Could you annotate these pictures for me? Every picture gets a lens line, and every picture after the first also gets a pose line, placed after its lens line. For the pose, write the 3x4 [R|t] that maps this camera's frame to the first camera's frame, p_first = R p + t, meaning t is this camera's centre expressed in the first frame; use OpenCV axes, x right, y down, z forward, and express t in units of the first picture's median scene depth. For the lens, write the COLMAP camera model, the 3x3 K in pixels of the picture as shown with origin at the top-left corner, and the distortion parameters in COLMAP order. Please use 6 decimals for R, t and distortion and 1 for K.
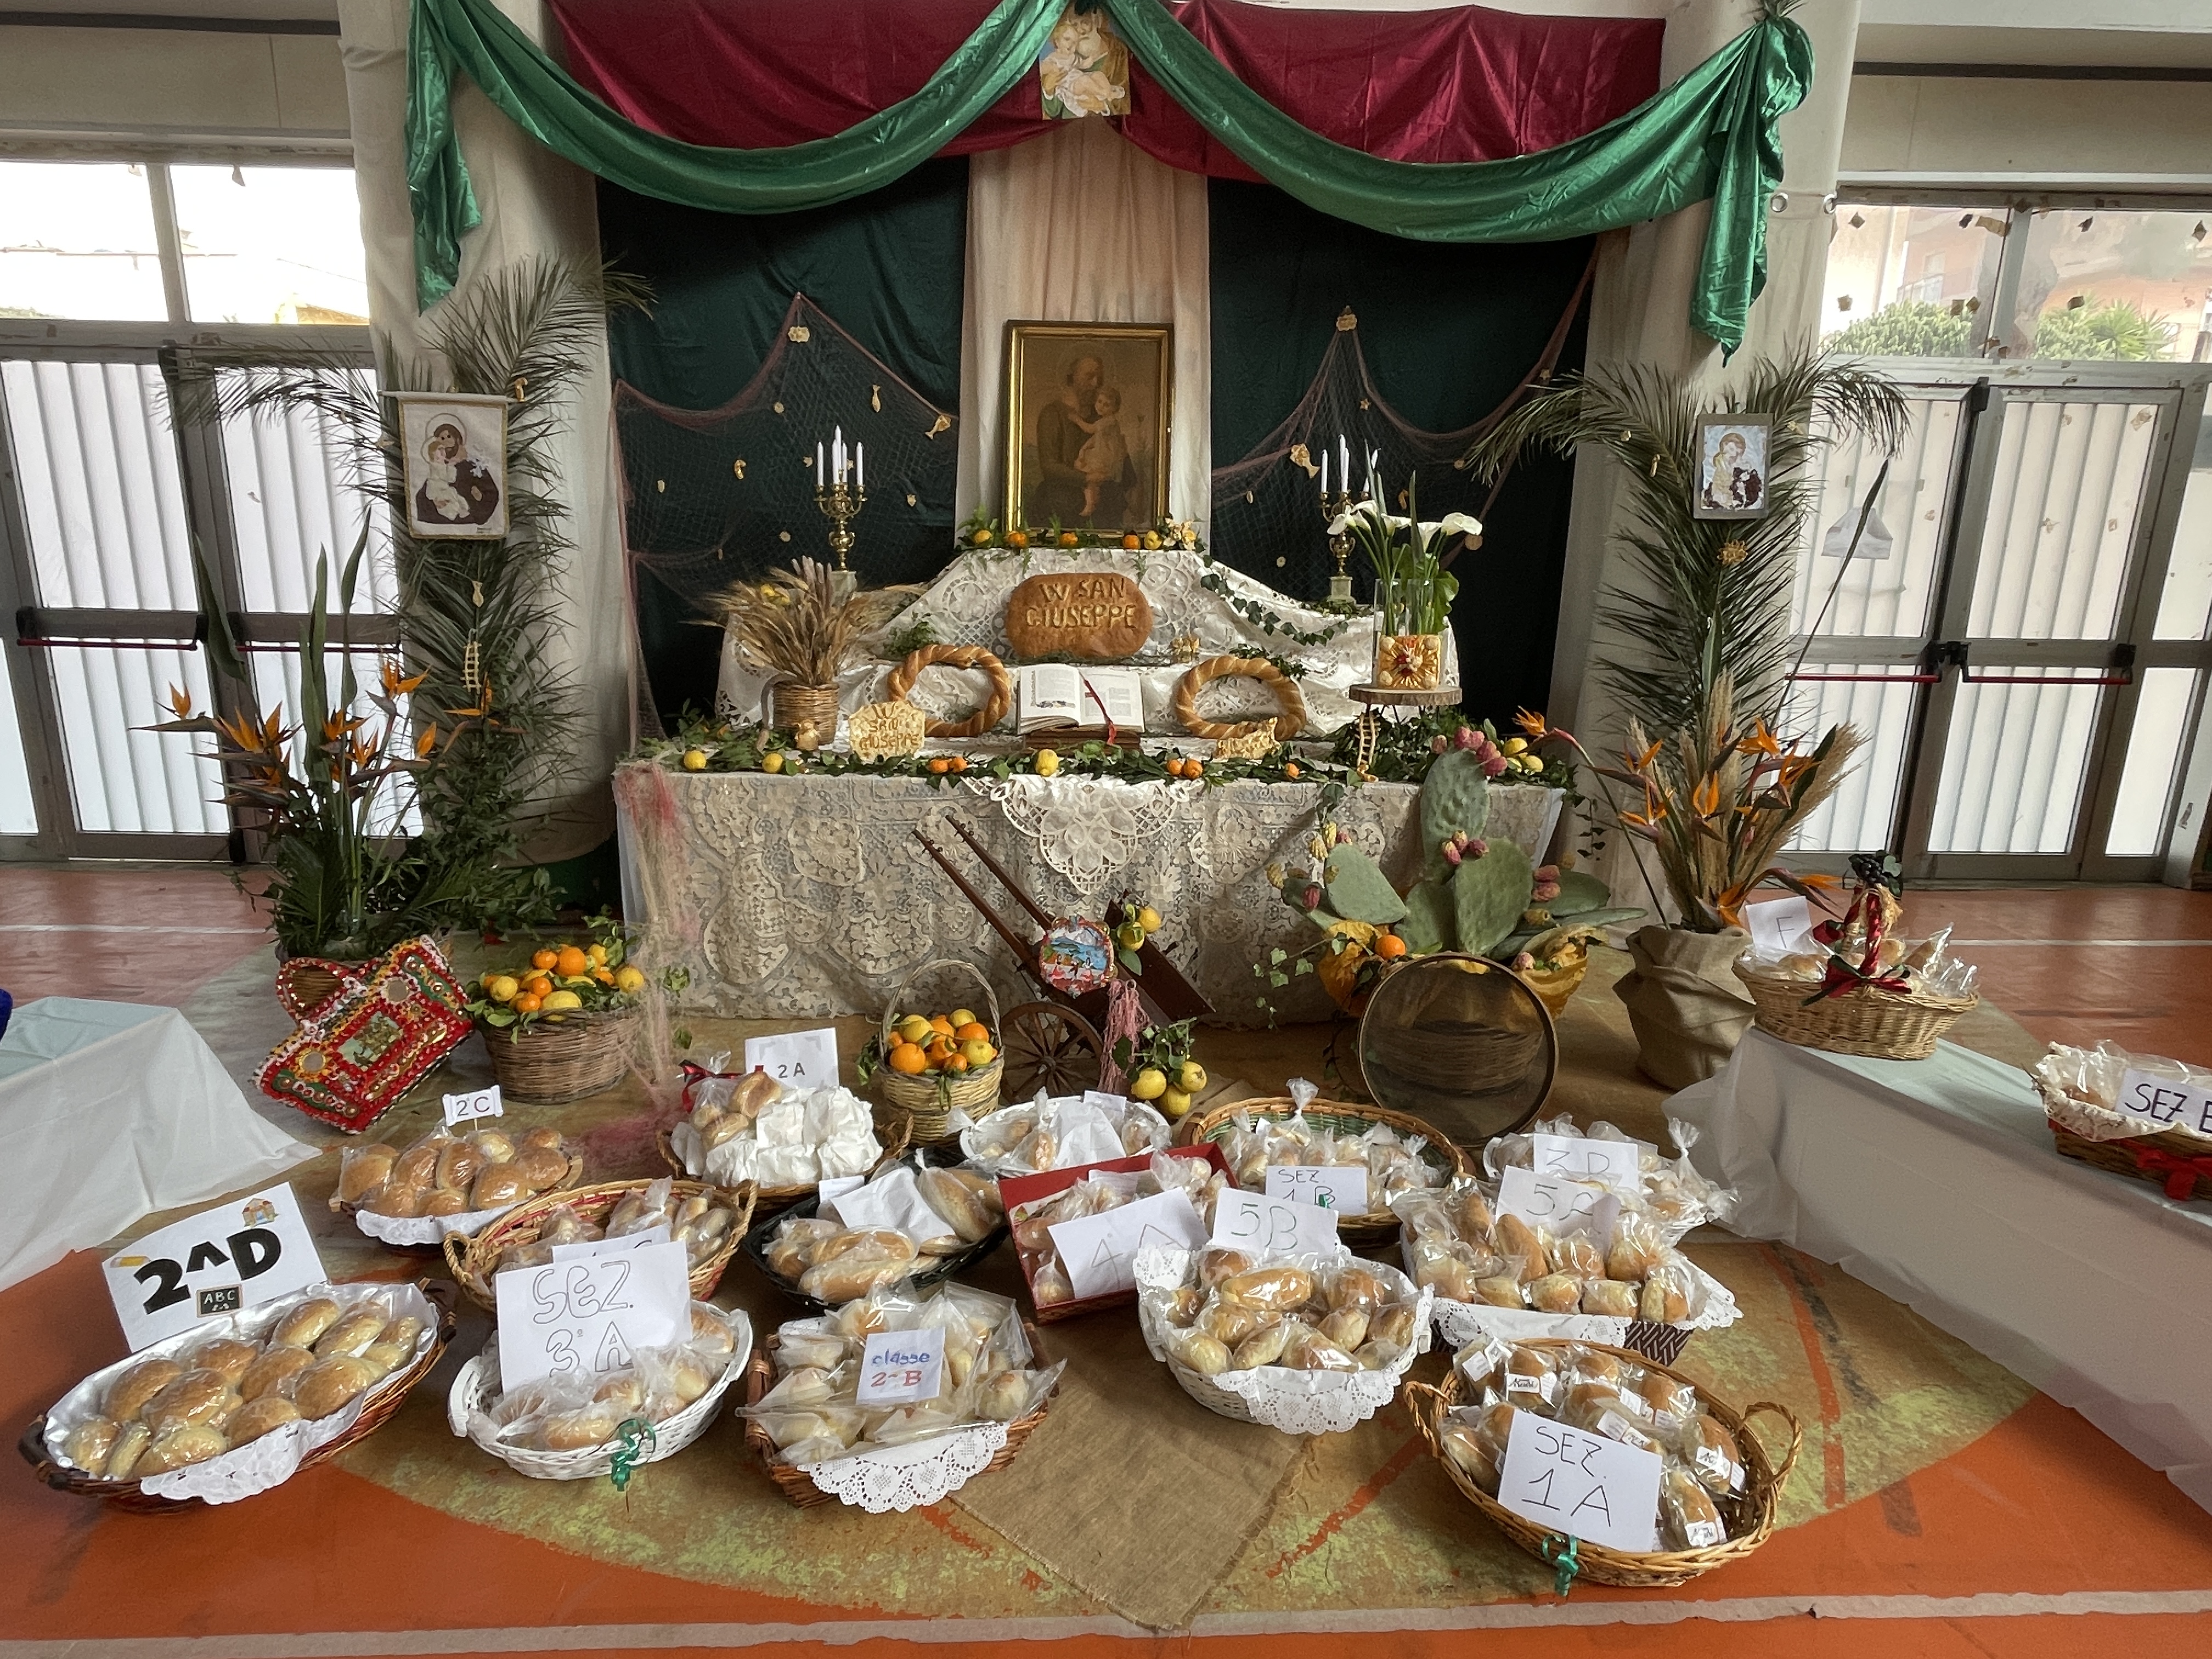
lens RADIAL K [[1260.4, 0, 1101.6], [0, 1260.4, 821.0], [0, 0, 1]] dist [0.018655, -0.030428]
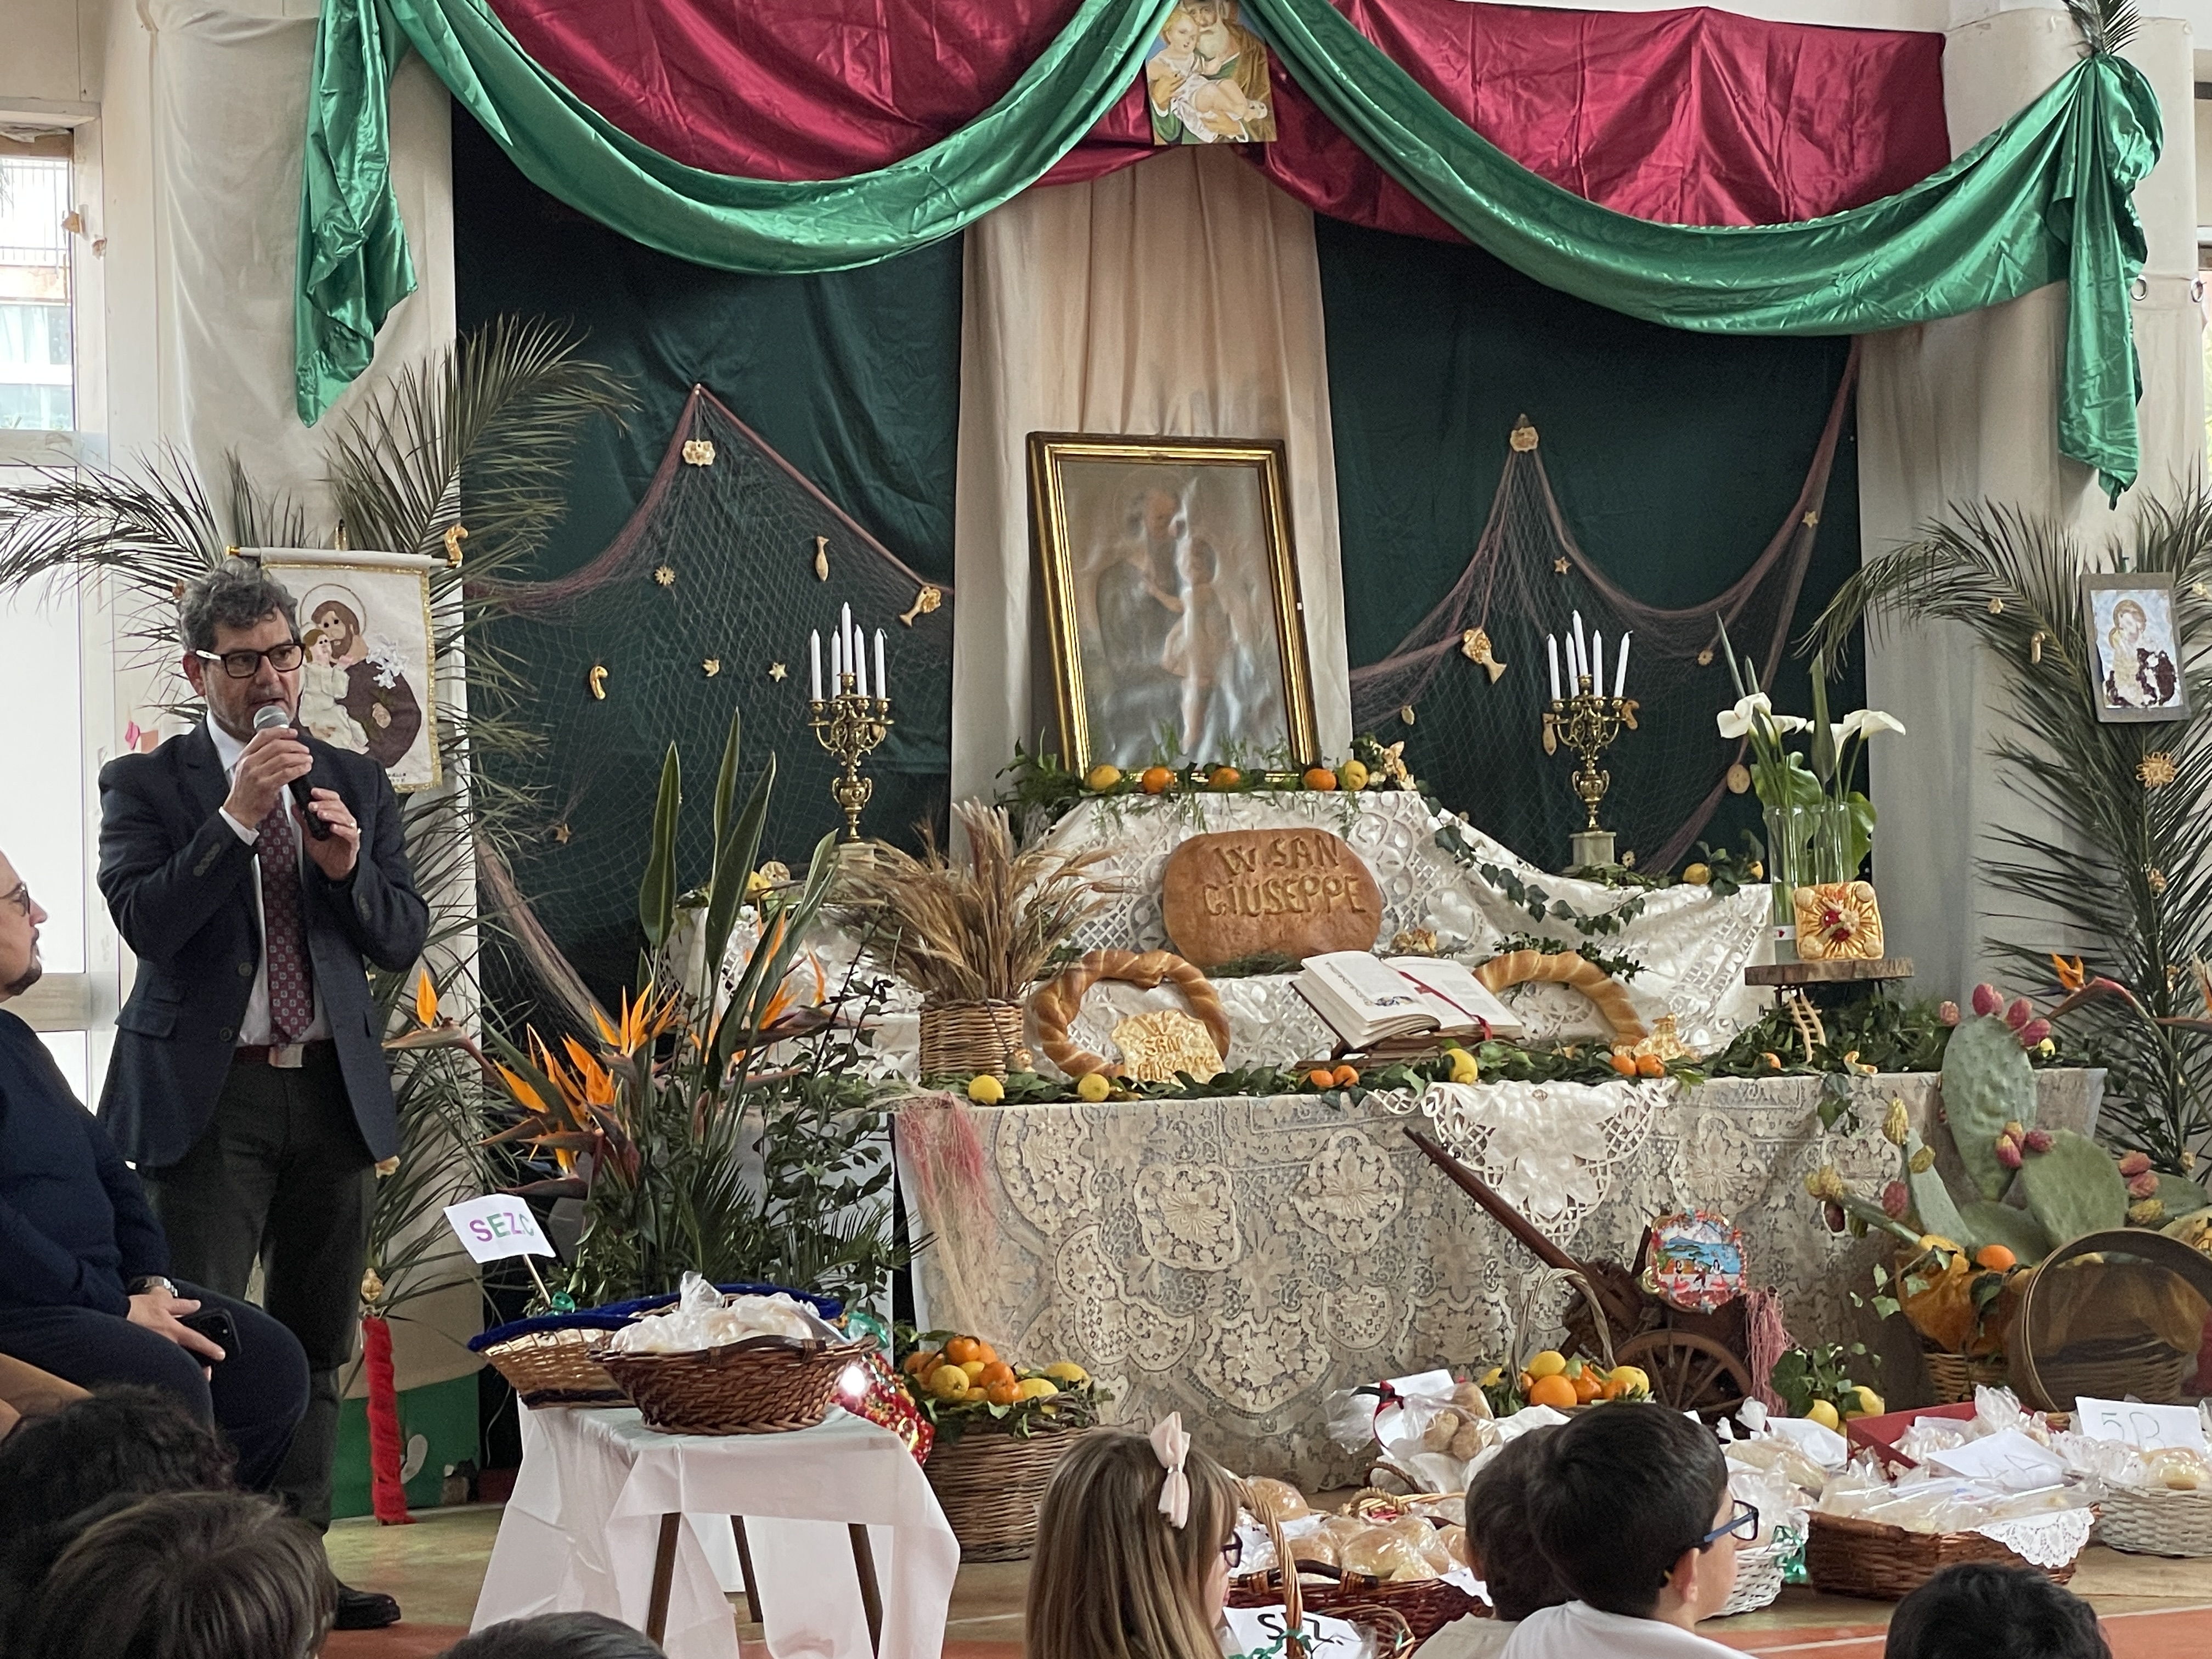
lens RADIAL K [[4821.3, 0, 1065.9], [0, 4821.3, 826.2], [0, 0, 1]] dist [0.077674, 0.948571]
pose [[0.906527, -0.026960, 0.421287, -1.144281], [0.138382, 0.961795, -0.236222, 0.355335], [-0.398823, 0.272440, 0.875623, -1.047442]]
